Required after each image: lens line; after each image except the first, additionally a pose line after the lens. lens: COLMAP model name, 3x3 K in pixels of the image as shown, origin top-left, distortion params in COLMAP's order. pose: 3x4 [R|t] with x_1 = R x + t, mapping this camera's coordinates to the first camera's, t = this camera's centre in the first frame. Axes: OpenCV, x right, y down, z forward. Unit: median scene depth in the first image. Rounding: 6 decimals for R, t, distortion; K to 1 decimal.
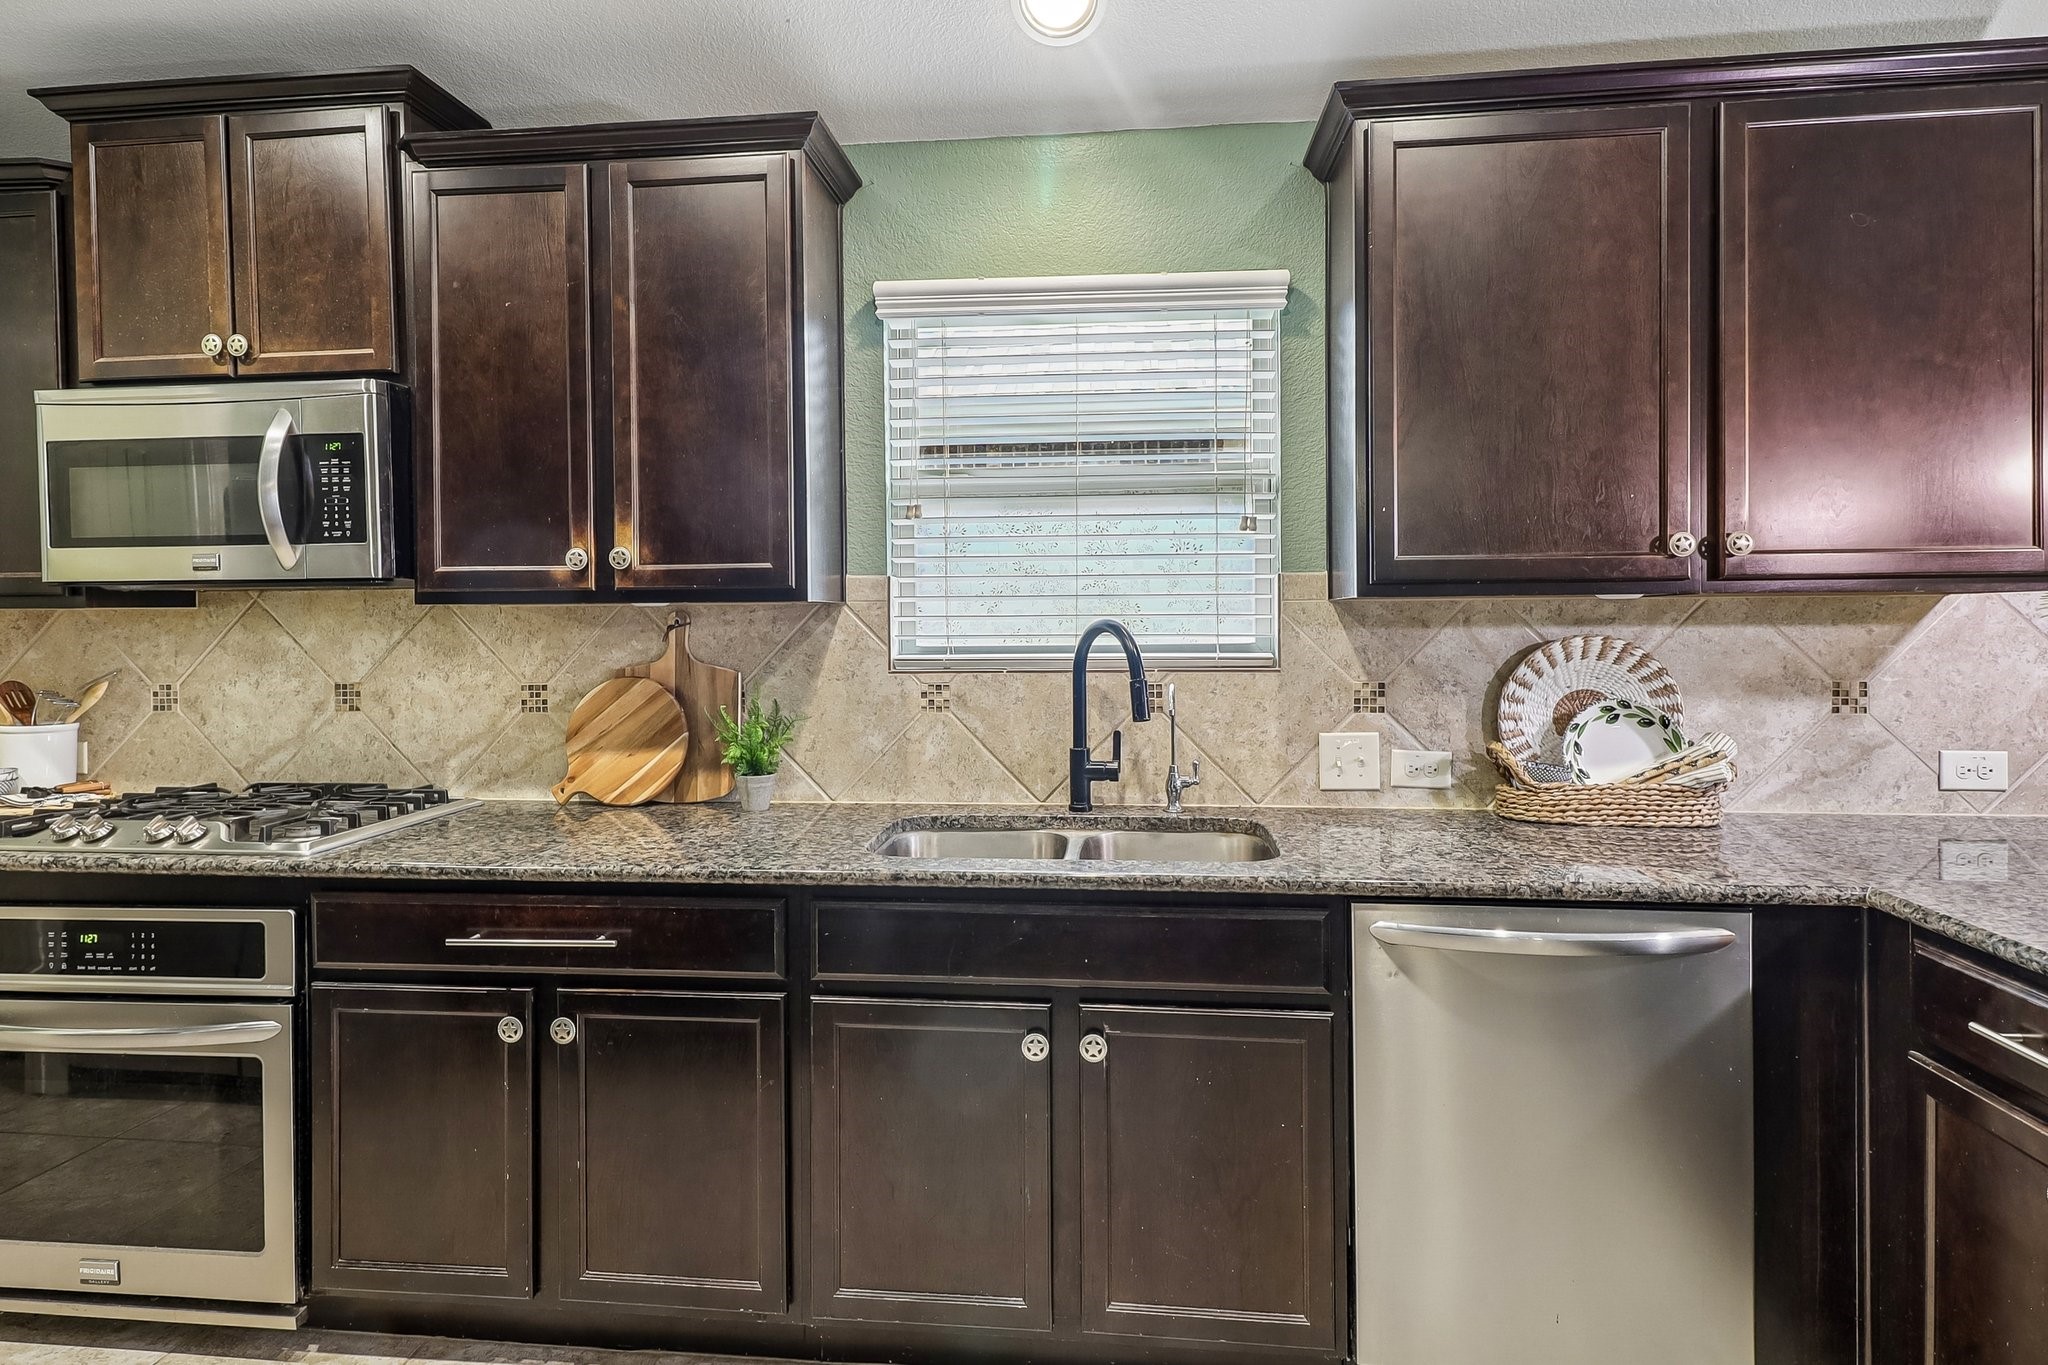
lens RADIAL K [[1119.8, 0, 1015.2], [0, 1119.8, 621.9], [0, 0, 1]] dist [0.008048, -0.000046]
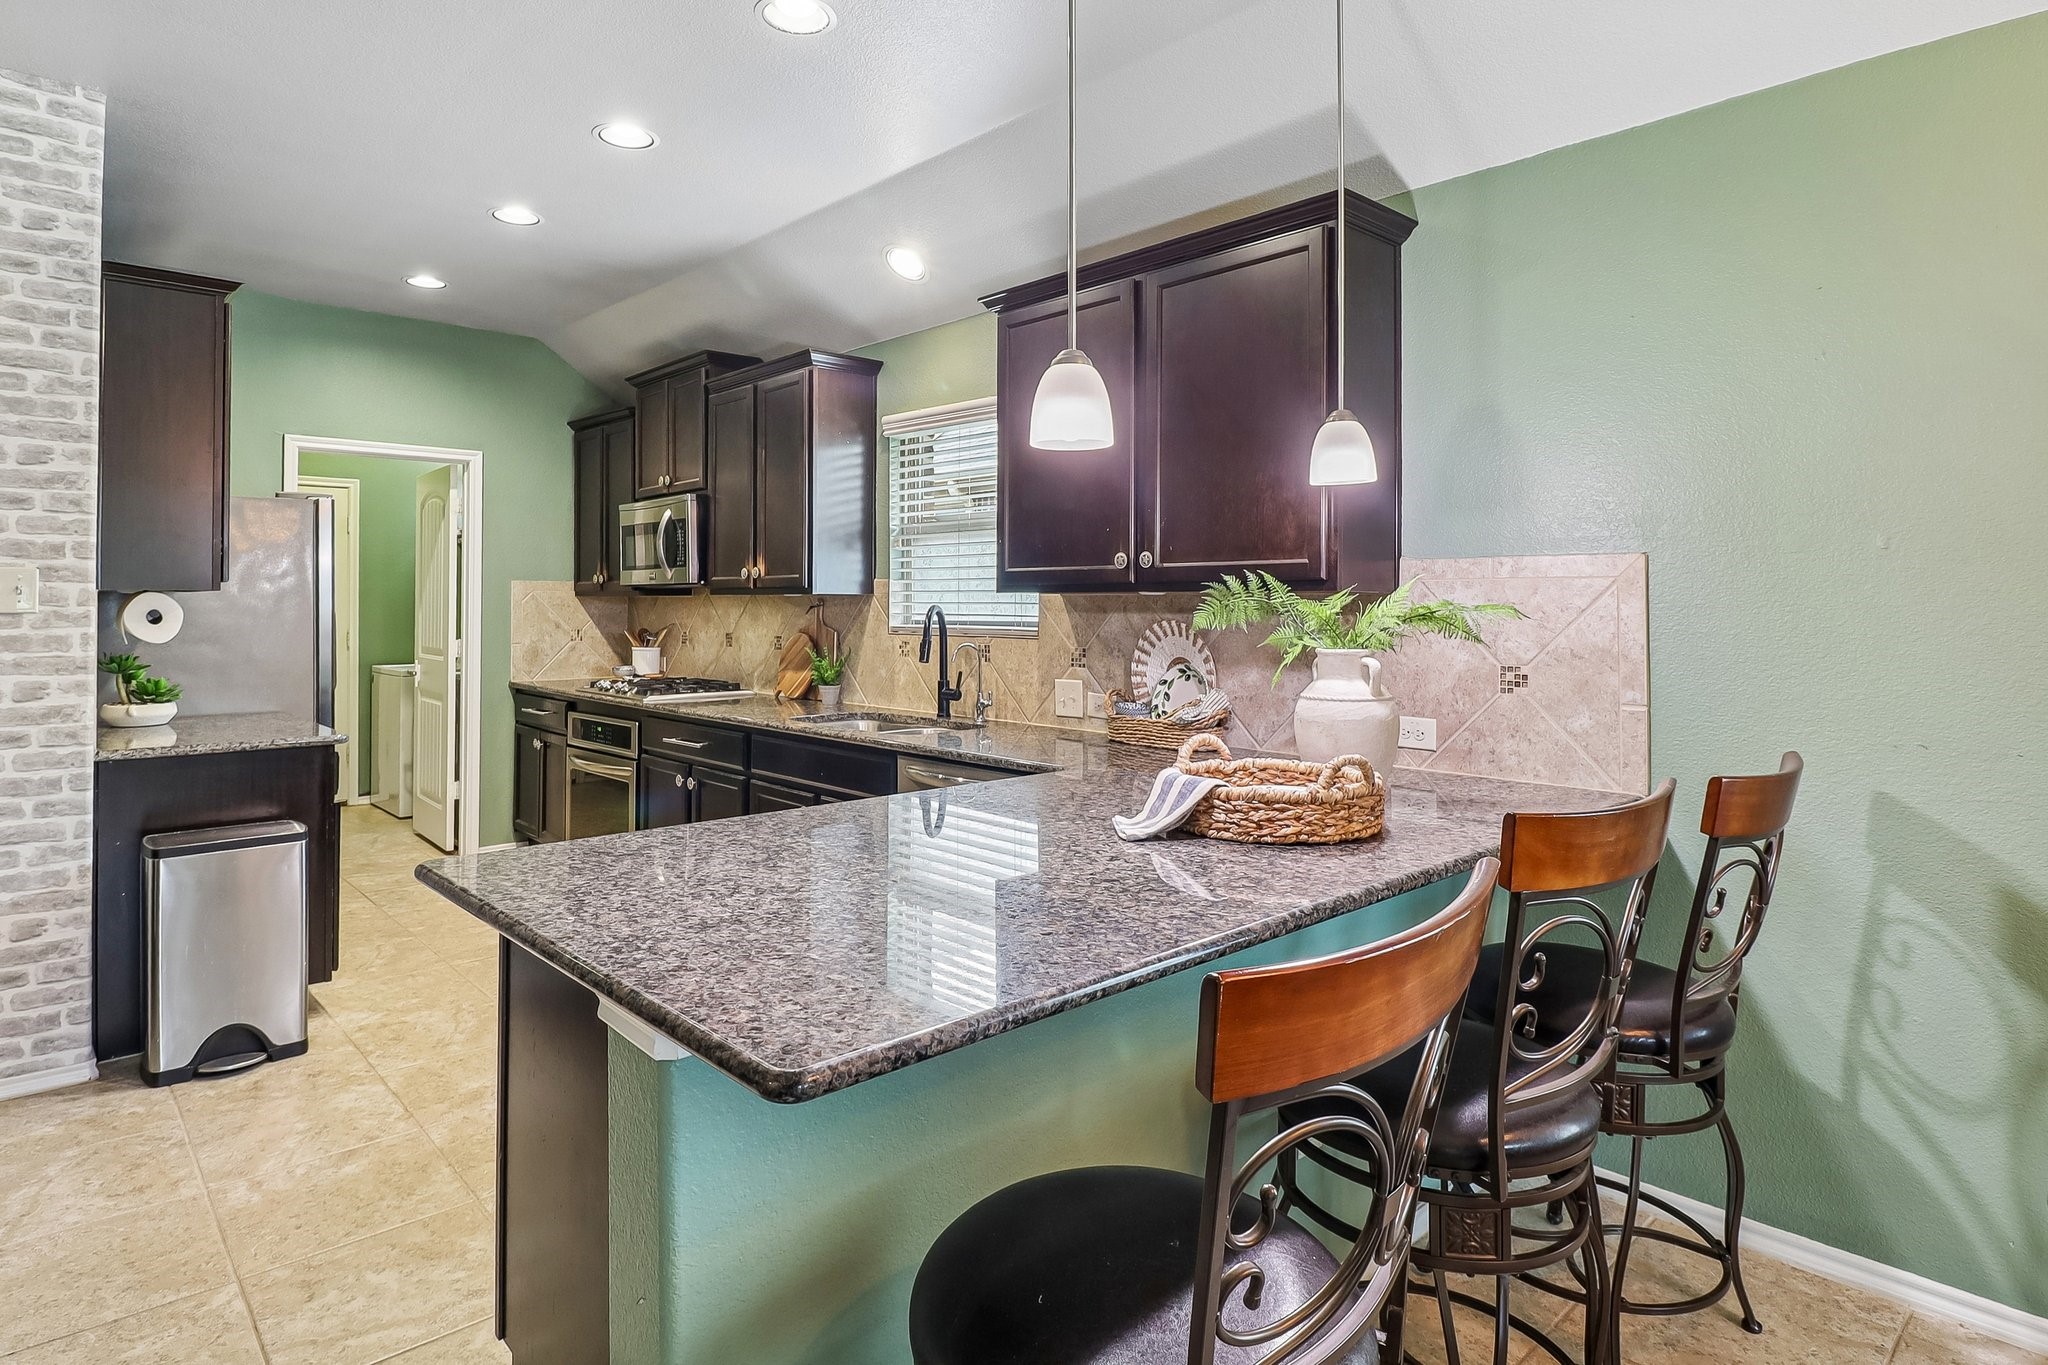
lens RADIAL K [[1119.8, 0, 996.8], [0, 1119.8, 608.2], [0, 0, 1]] dist [0.008048, -0.000046]
pose [[0.744643, 0.011979, -0.667356, 1.267295], [-0.013035, 0.999909, 0.003405, -0.004425], [0.667336, 0.006163, 0.744731, -0.223737]]
